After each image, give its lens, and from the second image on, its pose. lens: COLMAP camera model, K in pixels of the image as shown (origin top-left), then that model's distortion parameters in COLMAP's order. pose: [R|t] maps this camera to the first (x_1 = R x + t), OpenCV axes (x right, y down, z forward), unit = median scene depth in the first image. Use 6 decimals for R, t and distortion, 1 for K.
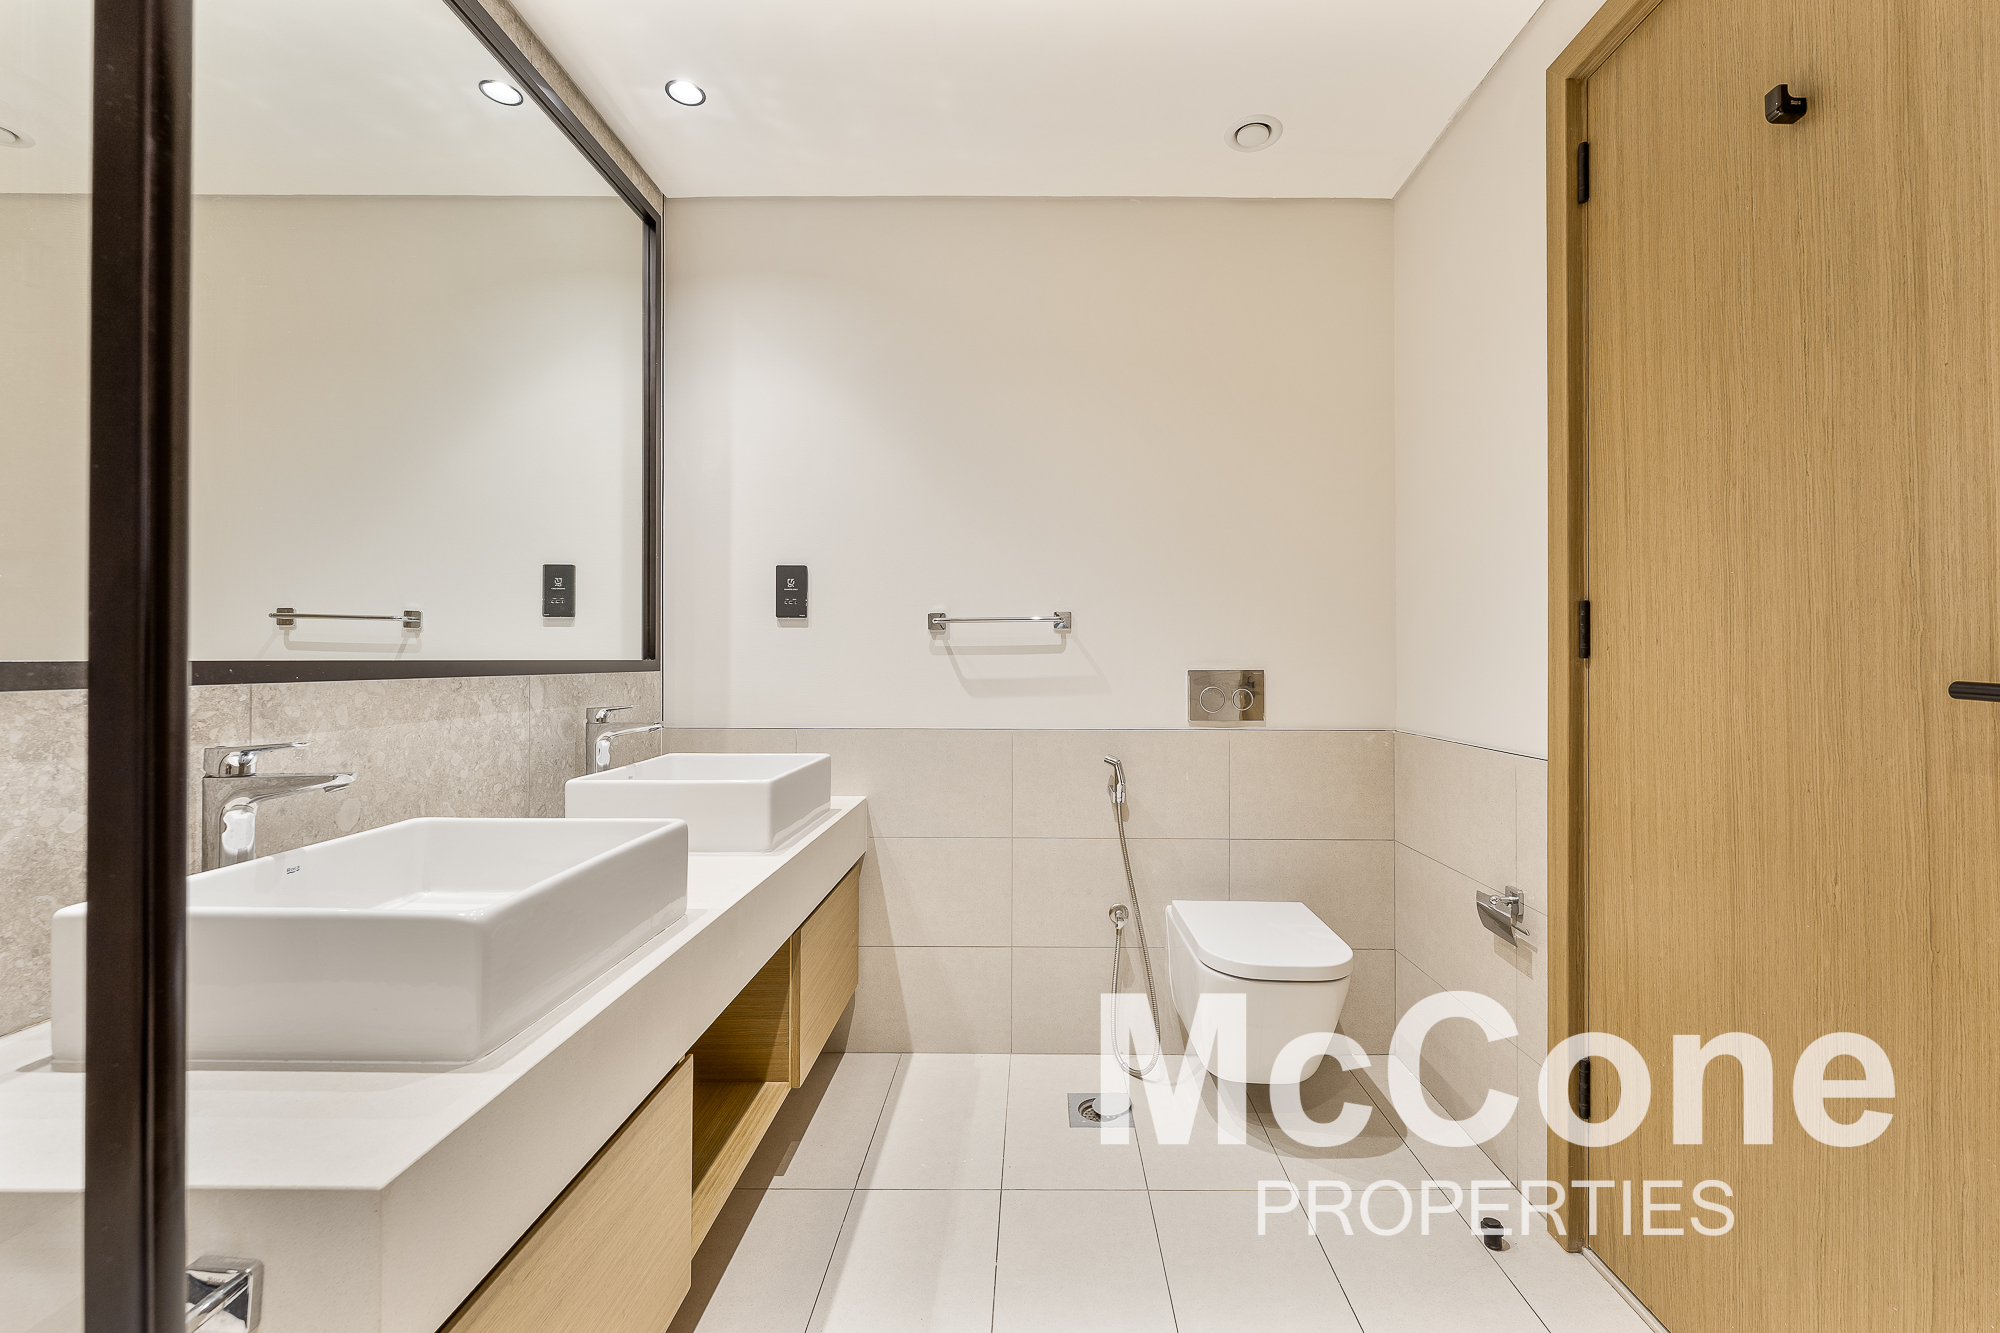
lens RADIAL K [[810.9, 0, 996.9], [0, 810.9, 658.1], [0, 0, 1]] dist [0.000257, -0.000068]
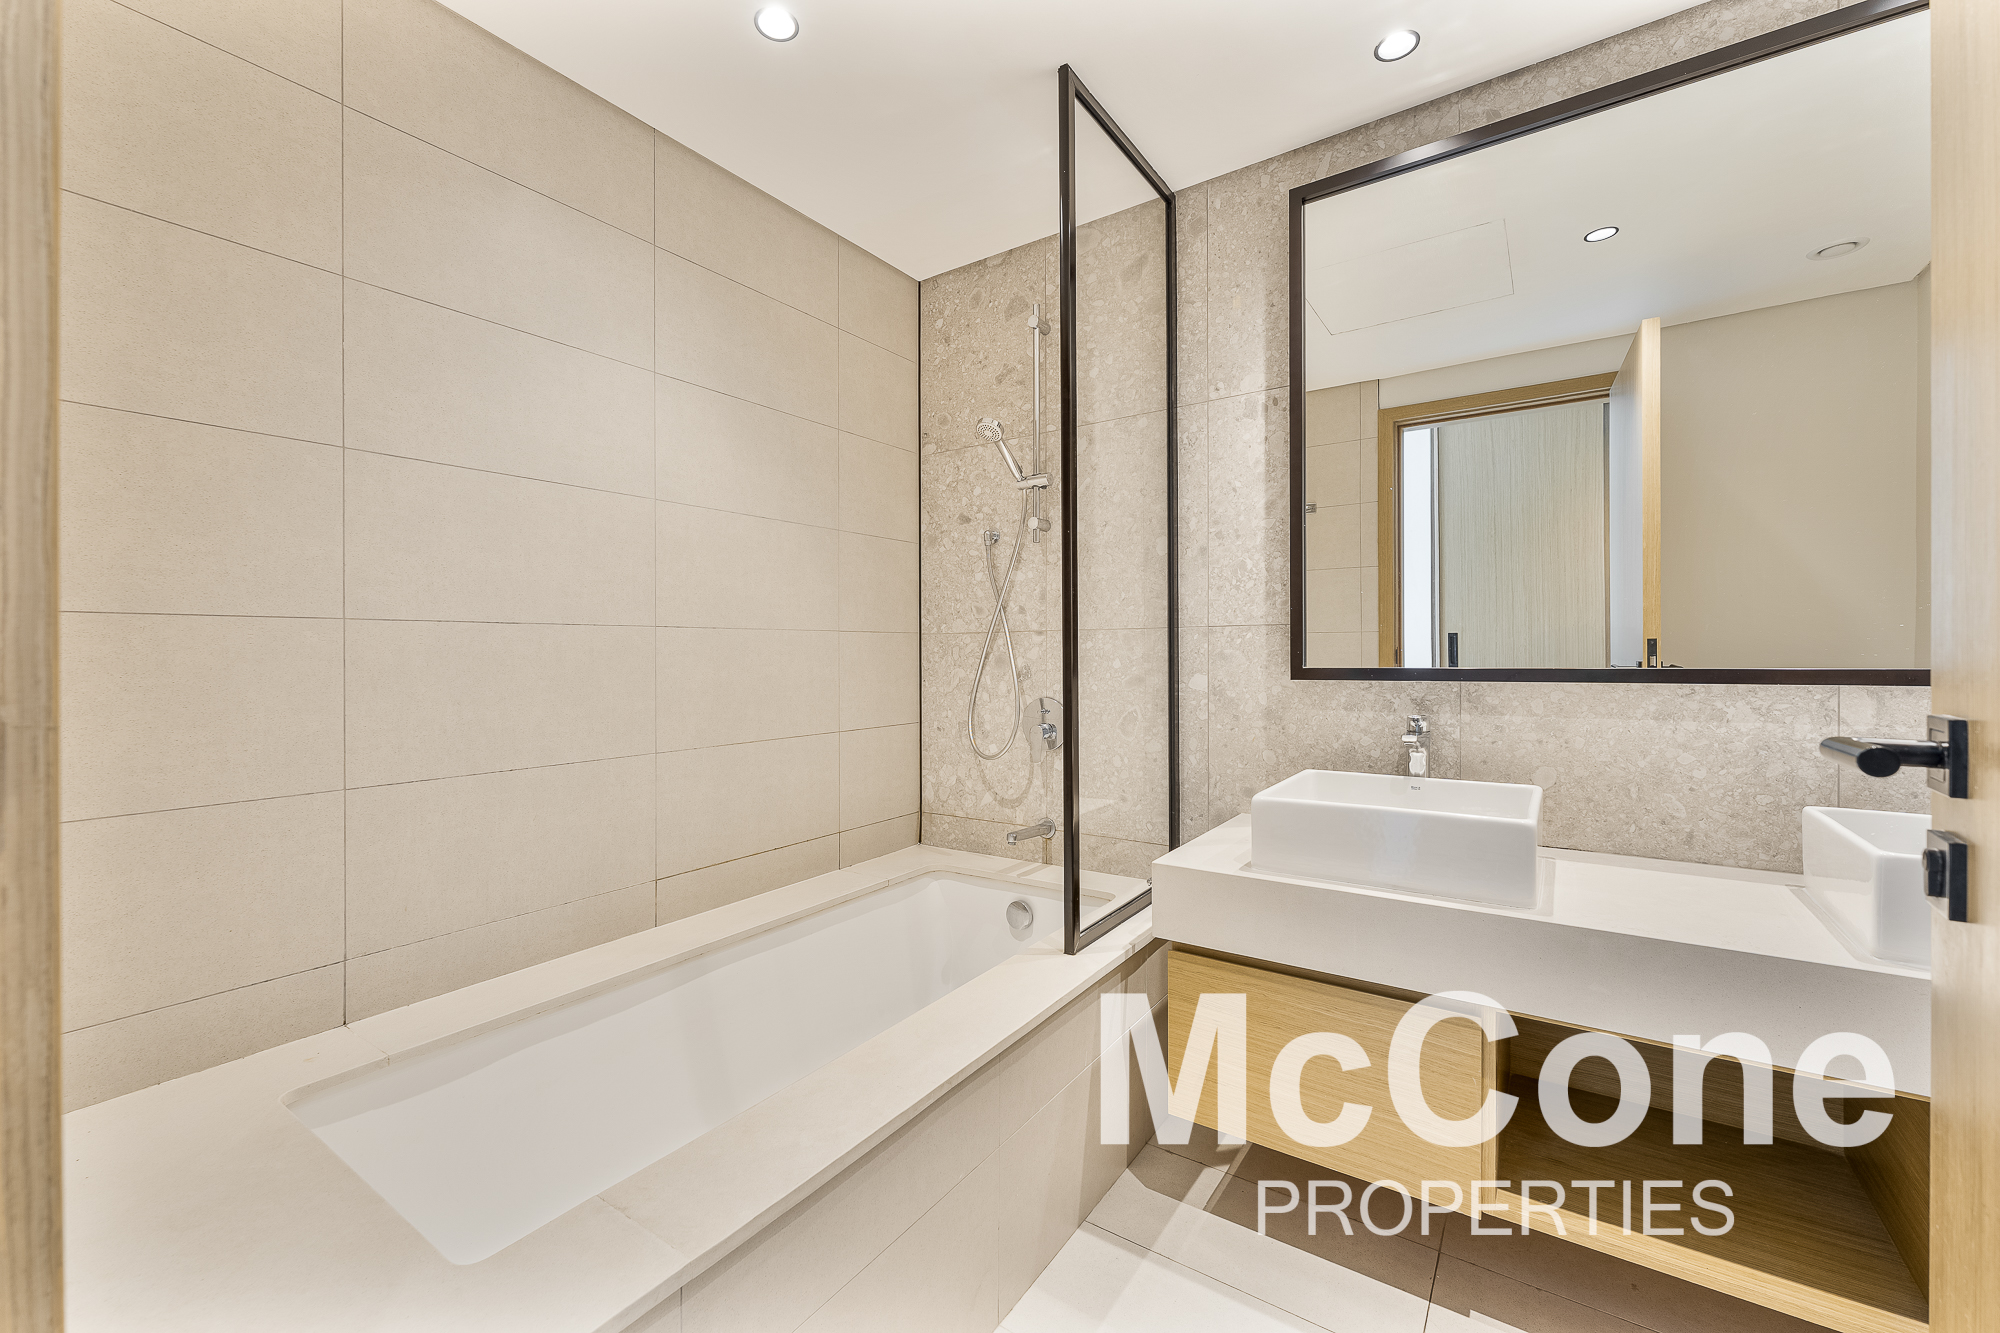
lens RADIAL K [[810.9, 0, 996.9], [0, 810.9, 658.1], [0, 0, 1]] dist [0.000257, -0.000068]
pose [[-0.533954, 0.008686, -0.845469, 0.755643], [0.010741, 0.999936, 0.003489, -0.024539], [0.845445, -0.007218, -0.534013, 0.804133]]
